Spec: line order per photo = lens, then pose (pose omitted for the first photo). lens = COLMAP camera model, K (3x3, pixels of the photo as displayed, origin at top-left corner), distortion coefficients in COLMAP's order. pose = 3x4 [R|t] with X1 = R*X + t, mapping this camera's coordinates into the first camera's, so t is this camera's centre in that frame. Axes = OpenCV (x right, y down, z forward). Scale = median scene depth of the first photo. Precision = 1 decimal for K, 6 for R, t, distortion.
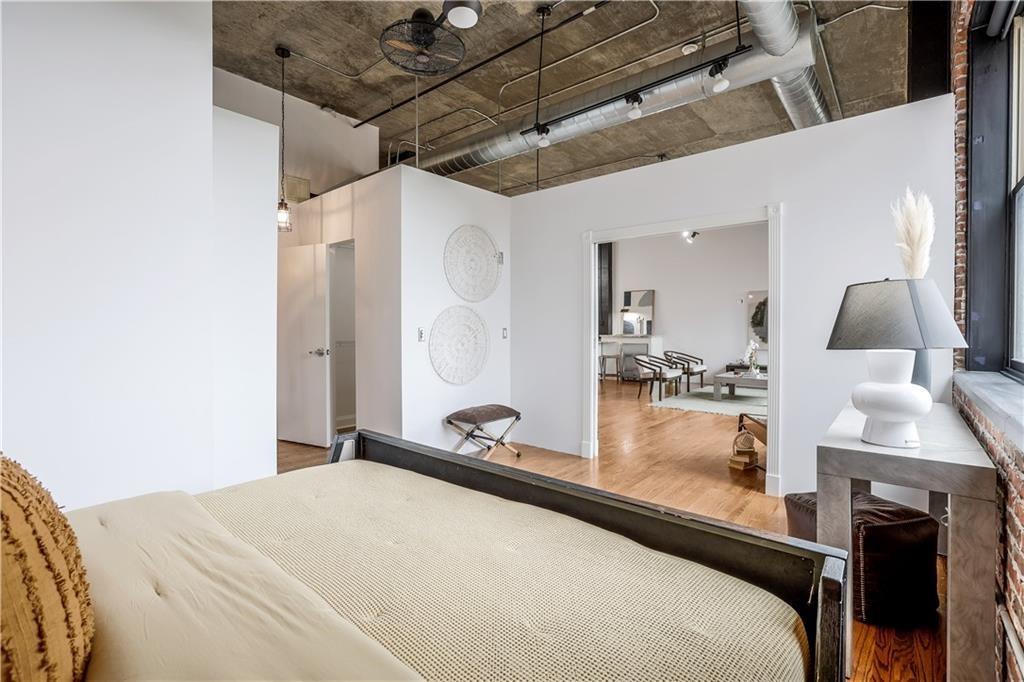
lens RADIAL K [[467.7, 0, 509.8], [0, 467.7, 333.2], [0, 0, 1]] dist [-0.036694, 0.012887]
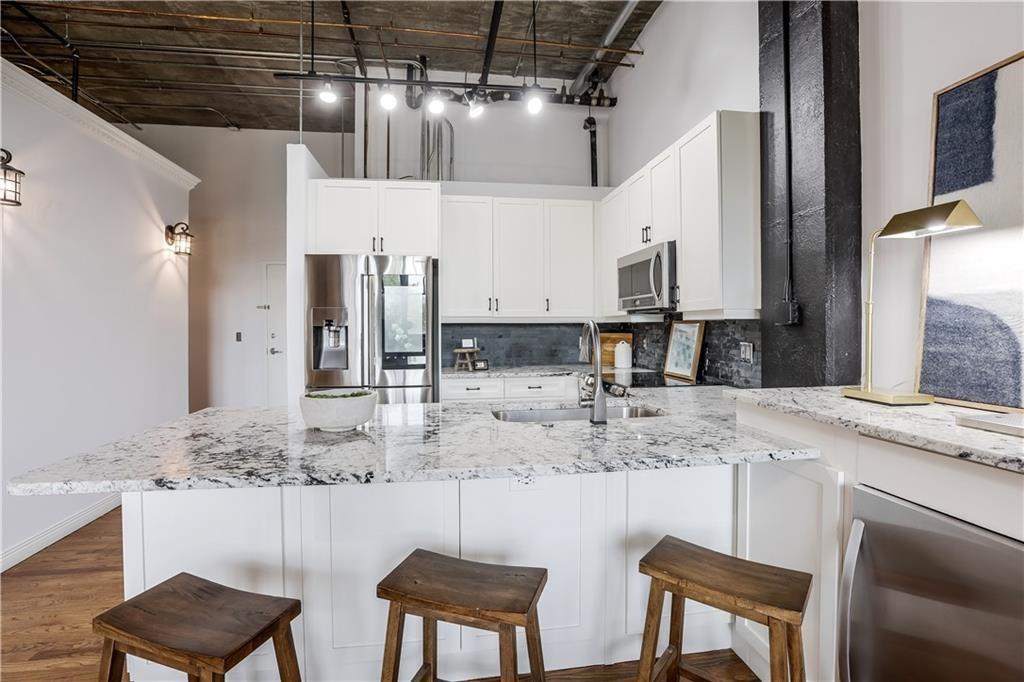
lens RADIAL K [[467.7, 0, 506.2], [0, 467.7, 328.5], [0, 0, 1]] dist [-0.036694, 0.012887]
pose [[0.747965, -0.000561, -0.663738, 0.250219], [-0.003486, 0.999983, -0.004774, -0.017357], [0.663729, 0.005884, 0.747950, 0.845613]]
